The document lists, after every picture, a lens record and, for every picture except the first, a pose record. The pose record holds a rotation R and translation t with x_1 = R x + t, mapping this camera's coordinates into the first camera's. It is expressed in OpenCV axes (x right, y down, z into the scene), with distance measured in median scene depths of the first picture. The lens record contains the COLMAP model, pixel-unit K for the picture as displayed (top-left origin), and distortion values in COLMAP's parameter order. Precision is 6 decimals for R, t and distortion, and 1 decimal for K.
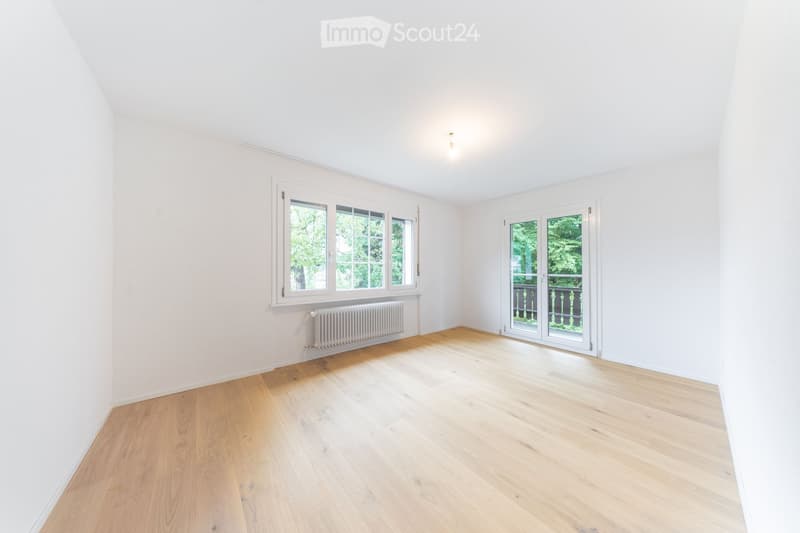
lens RADIAL K [[248.0, 0, 389.0], [0, 248.0, 264.6], [0, 0, 1]] dist [0.000254, 0.000013]
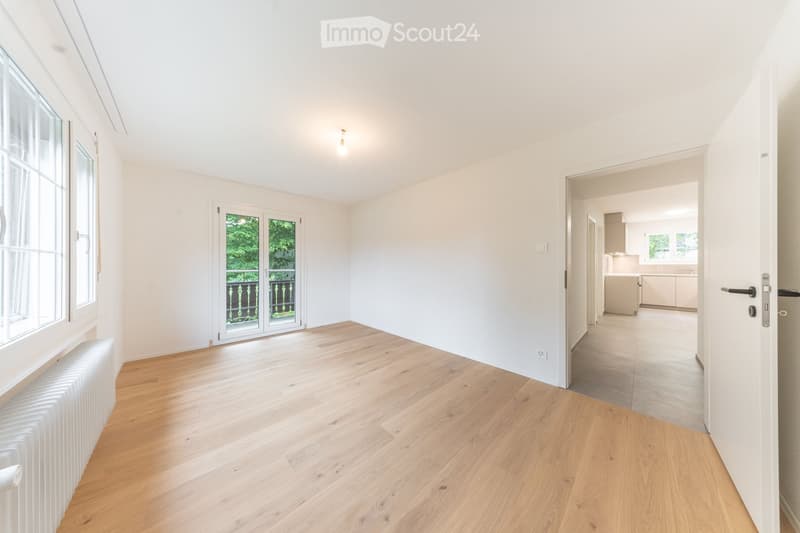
lens RADIAL K [[233.0, 0, 401.0], [0, 233.0, 261.9], [0, 0, 1]] dist [-0.000257, -0.000031]
pose [[-0.118814, 0.006764, 0.992893, -0.389812], [-0.013150, 0.999878, -0.008385, 0.003546], [-0.992829, -0.014053, -0.118711, 0.479558]]
